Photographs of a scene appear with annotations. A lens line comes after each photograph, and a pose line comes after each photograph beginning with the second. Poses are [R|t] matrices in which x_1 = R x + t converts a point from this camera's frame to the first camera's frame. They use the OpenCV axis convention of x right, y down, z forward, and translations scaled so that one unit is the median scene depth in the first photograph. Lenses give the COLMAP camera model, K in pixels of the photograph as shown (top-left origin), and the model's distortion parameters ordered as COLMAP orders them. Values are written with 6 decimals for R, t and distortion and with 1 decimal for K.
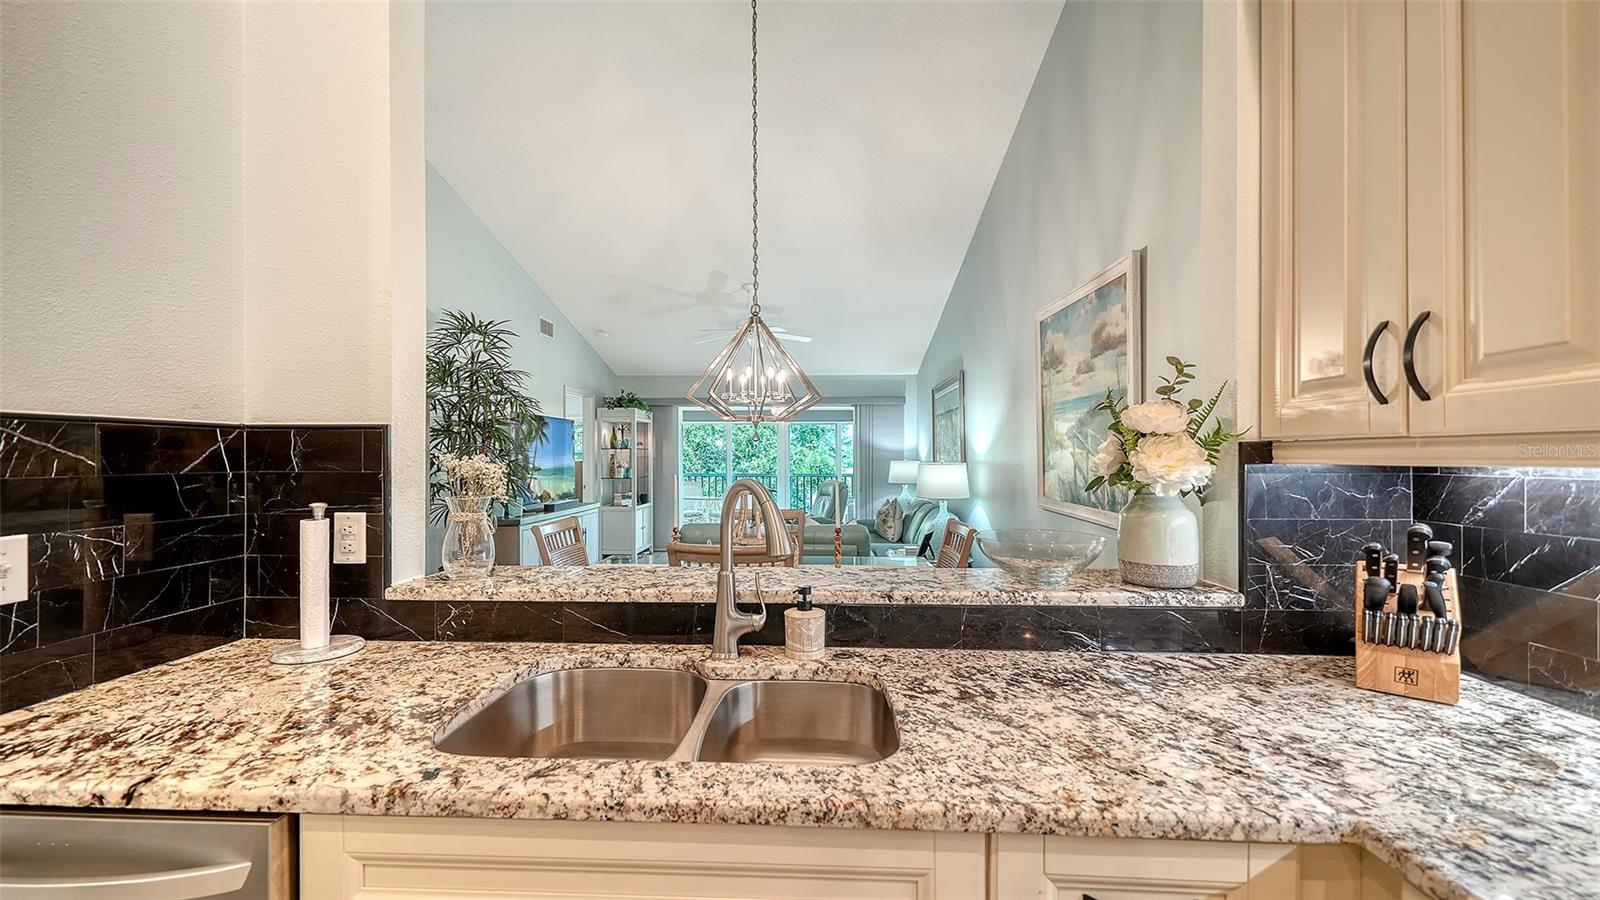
lens RADIAL K [[599.4, 0, 814.2], [0, 599.4, 457.7], [0, 0, 1]] dist [0.003998, -0.002329]
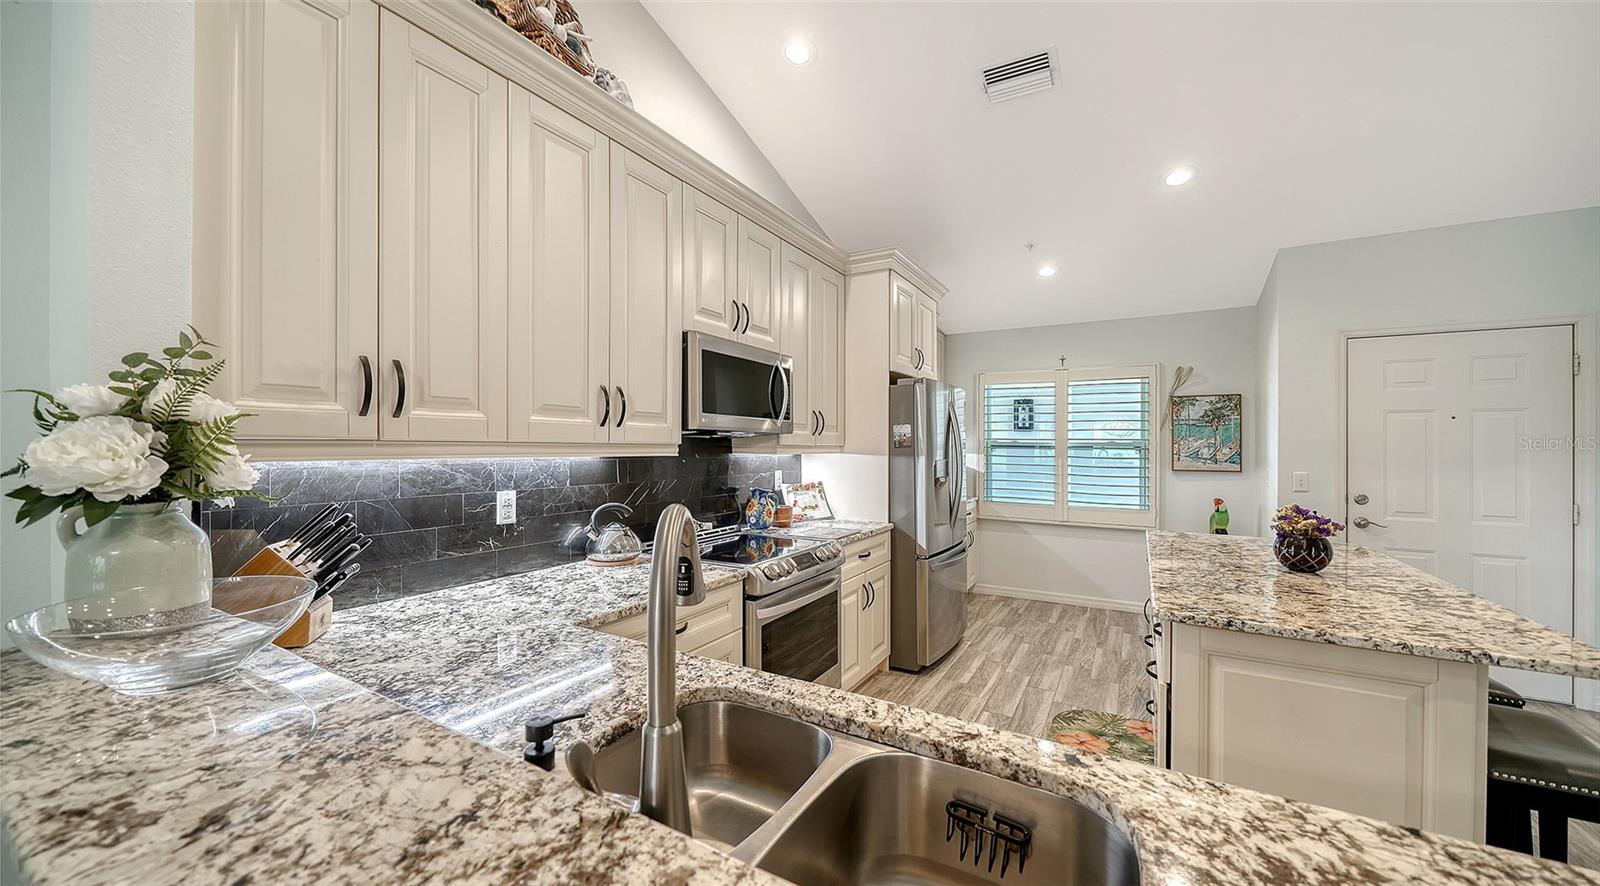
lens RADIAL K [[599.4, 0, 790.6], [0, 599.4, 440.9], [0, 0, 1]] dist [0.003998, -0.002329]
pose [[-0.876465, -0.001554, 0.481462, -0.432810], [-0.004937, 0.999971, -0.005758, -0.021567], [-0.481439, -0.007424, -0.876448, 1.330300]]
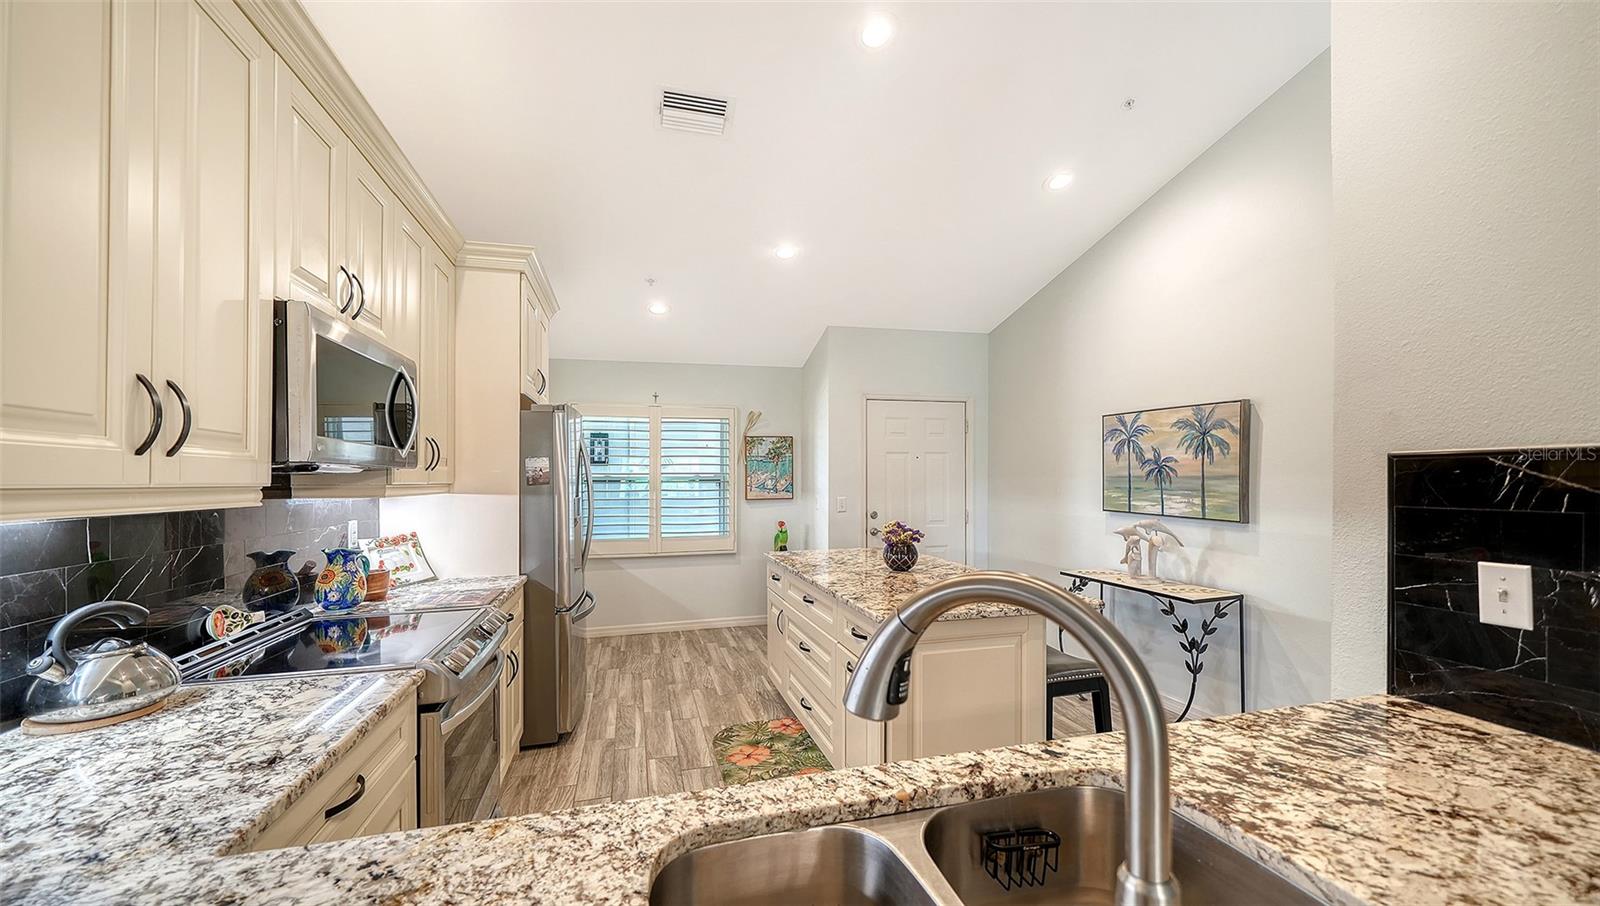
lens RADIAL K [[609.2, 0, 810.6], [0, 609.2, 476.1], [0, 0, 1]] dist [0.003765, -0.000666]
pose [[-0.953750, 0.008669, -0.300477, 0.122294], [0.010029, 0.999945, -0.002984, -0.023836], [0.300435, -0.005860, -0.953784, 1.240144]]
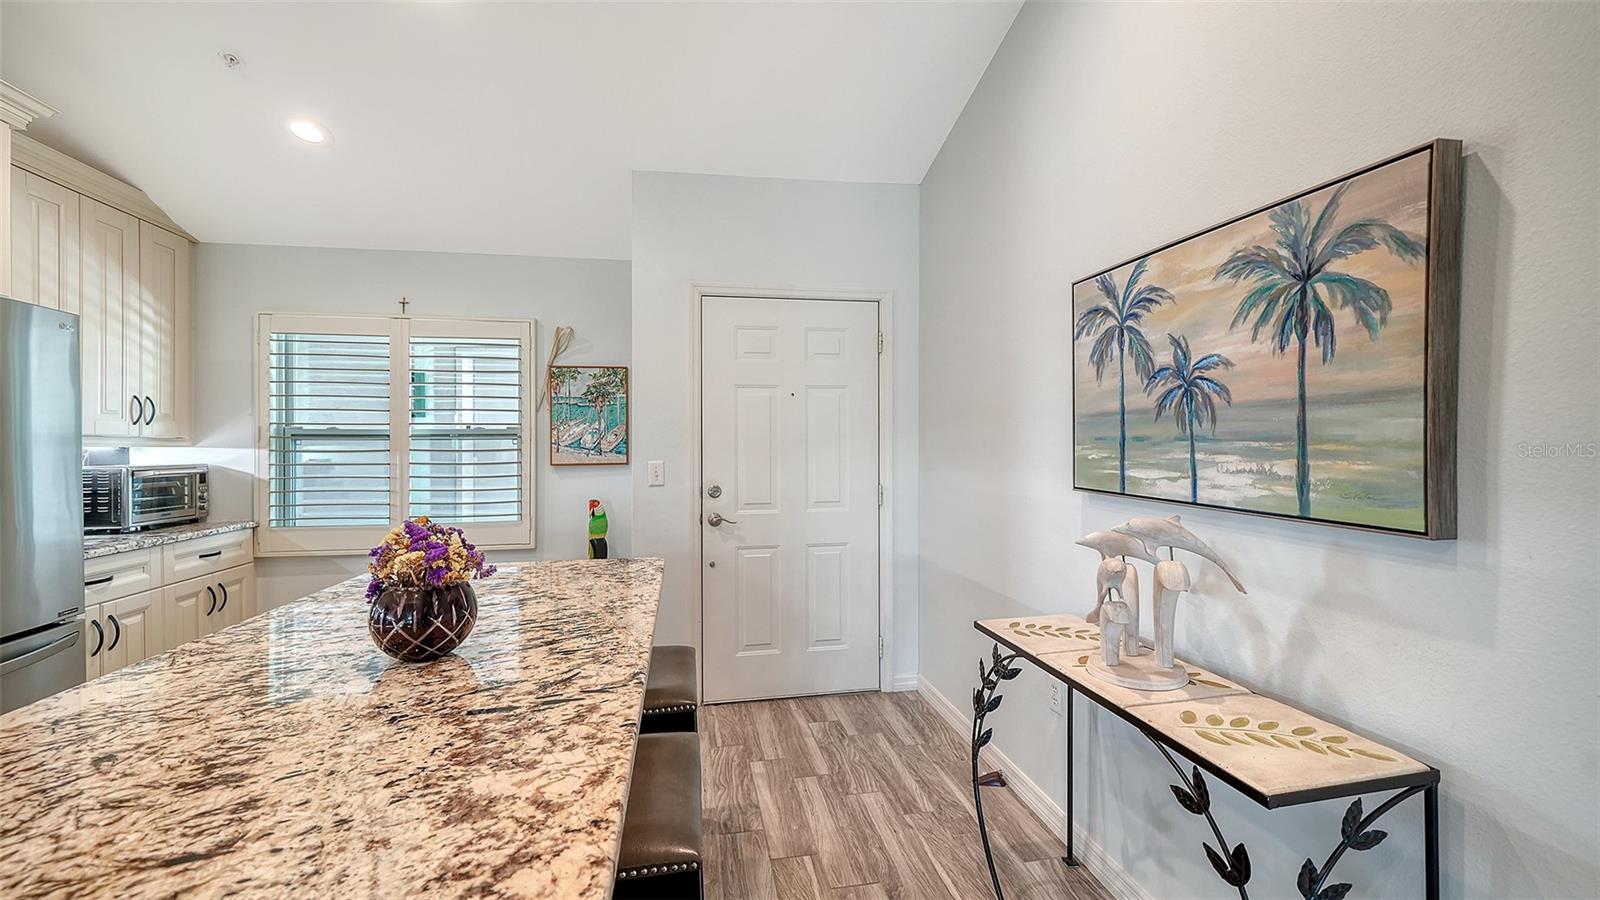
lens RADIAL K [[637.4, 0, 809.6], [0, 637.4, 443.0], [0, 0, 1]] dist [0.005927, -0.000142]
pose [[-0.977545, 0.008601, -0.210553, -1.215380], [0.009543, 0.999948, -0.003459, 0.043269], [0.210512, -0.005390, -0.977576, 0.137665]]
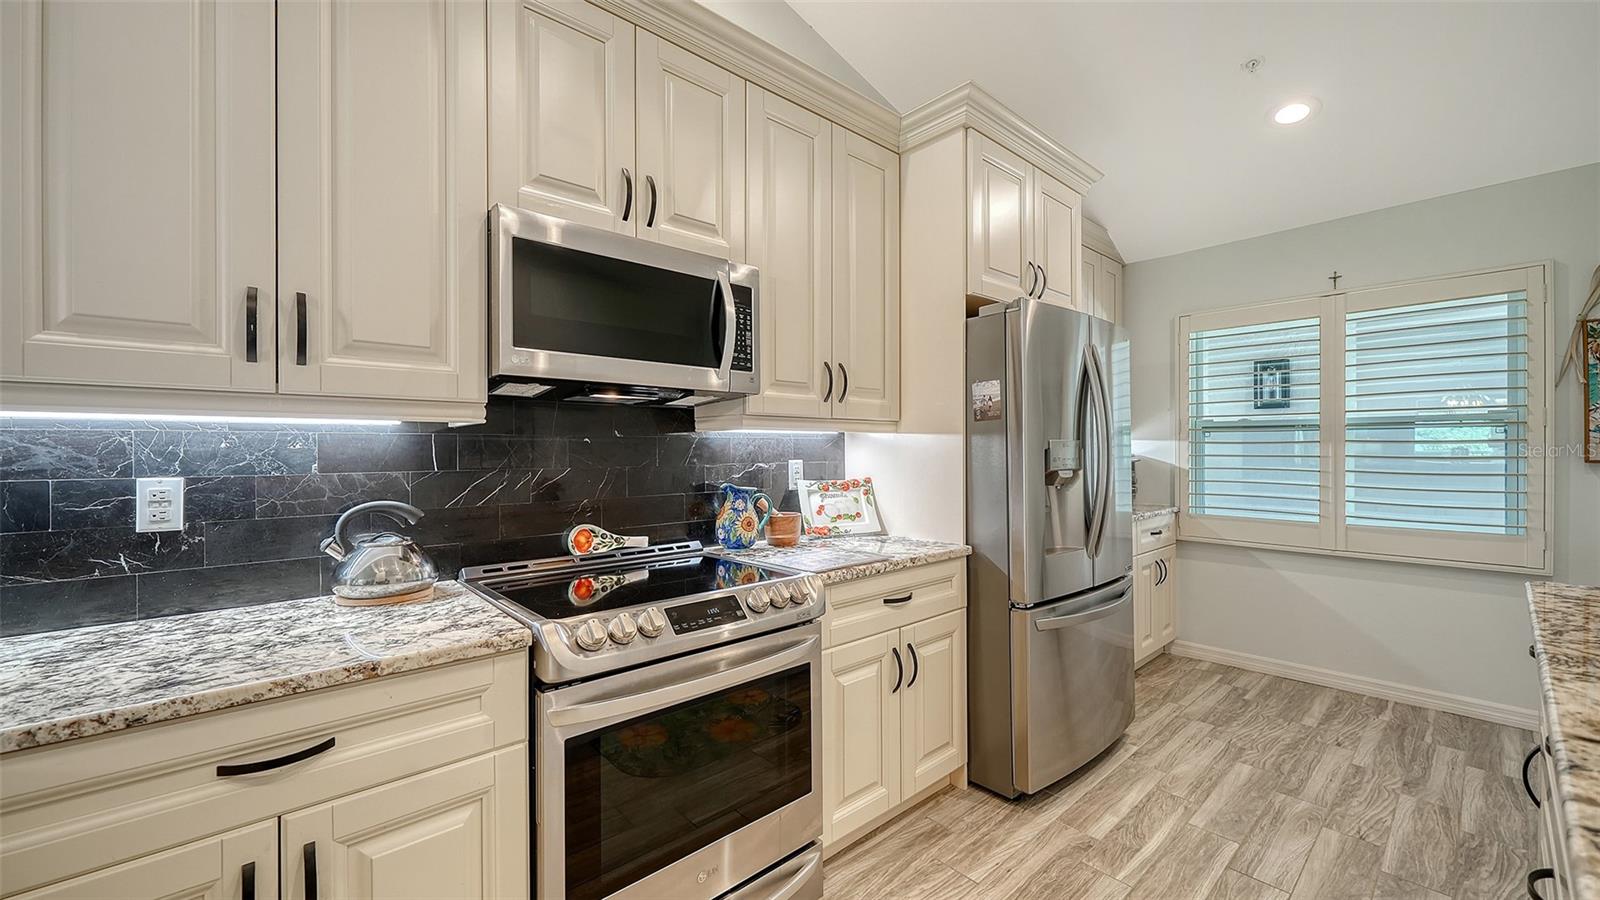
lens RADIAL K [[630.2, 0, 792.4], [0, 630.2, 450.9], [0, 0, 1]] dist [0.004067, 0.000013]
pose [[-0.684123, 0.004155, 0.729355, -0.454484], [0.007418, 0.999972, 0.001261, 0.065915], [-0.729329, 0.006273, -0.684134, 0.286462]]
